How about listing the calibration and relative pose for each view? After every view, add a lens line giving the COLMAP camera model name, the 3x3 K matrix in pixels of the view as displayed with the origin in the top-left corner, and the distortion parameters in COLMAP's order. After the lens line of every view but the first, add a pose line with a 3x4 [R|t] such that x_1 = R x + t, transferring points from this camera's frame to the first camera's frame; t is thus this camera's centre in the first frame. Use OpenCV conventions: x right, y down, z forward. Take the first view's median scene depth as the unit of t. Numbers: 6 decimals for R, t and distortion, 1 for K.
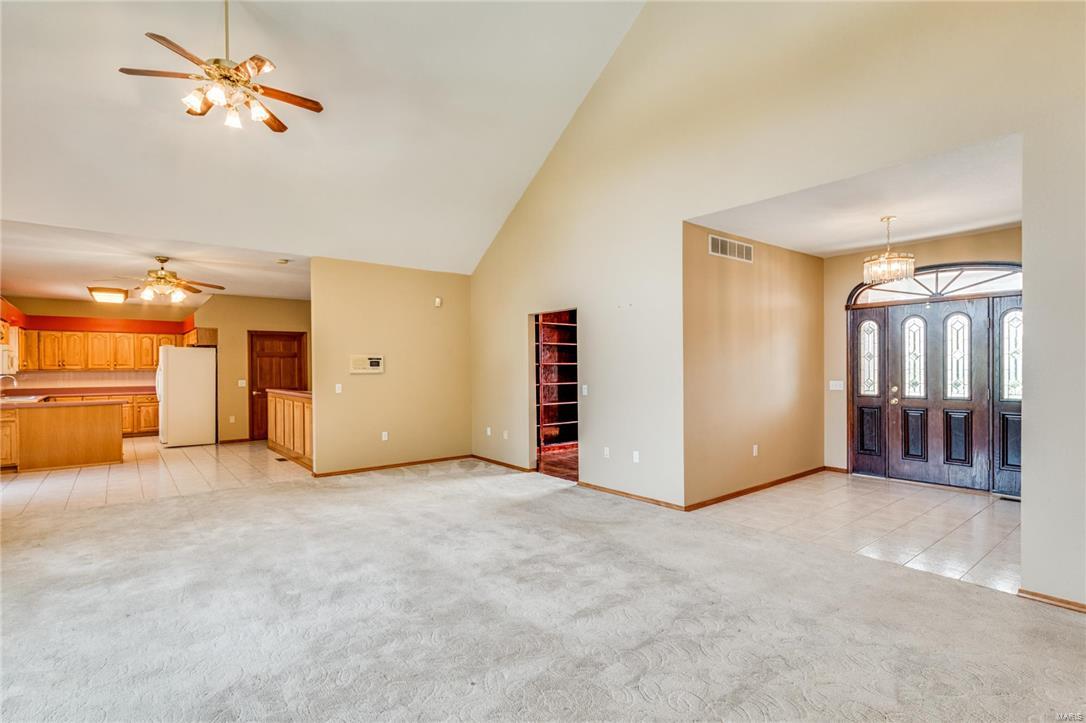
lens RADIAL K [[527.1, 0, 537.7], [0, 527.1, 372.2], [0, 0, 1]] dist [0.000805, 0.000702]
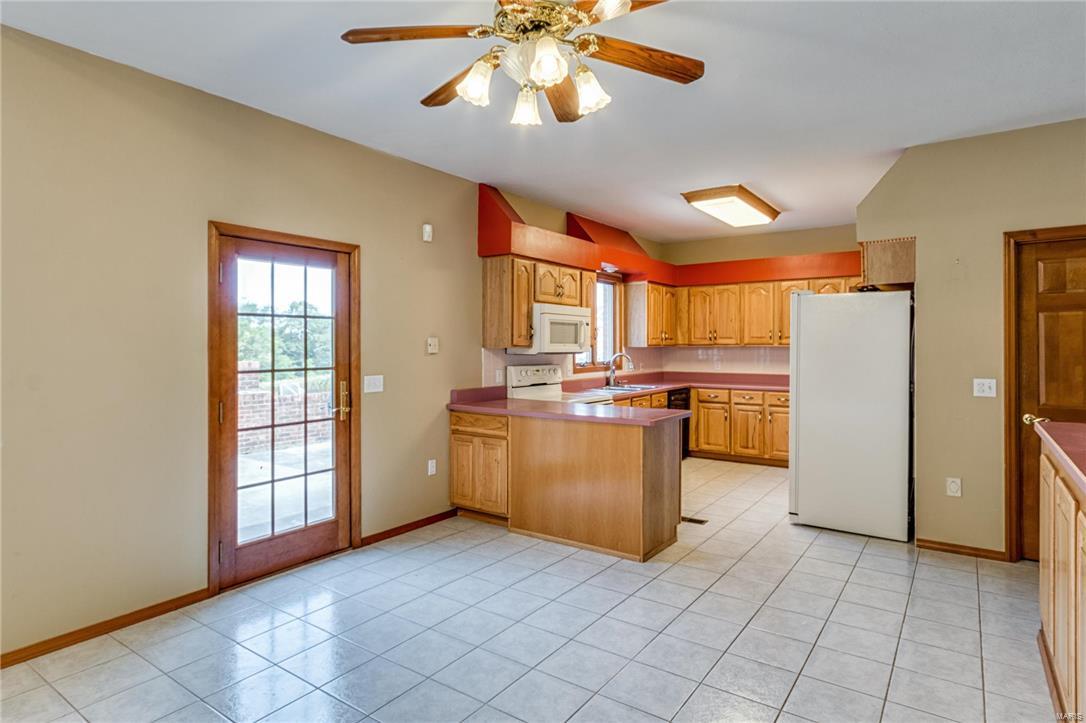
lens RADIAL K [[592.7, 0, 559.7], [0, 592.7, 348.7], [0, 0, 1]] dist [-0.000788, 0.000088]
pose [[0.274484, 0.011472, -0.961523, -0.264807], [-0.009845, 0.999910, 0.009120, -0.005498], [0.961541, 0.006963, 0.274572, 0.626595]]
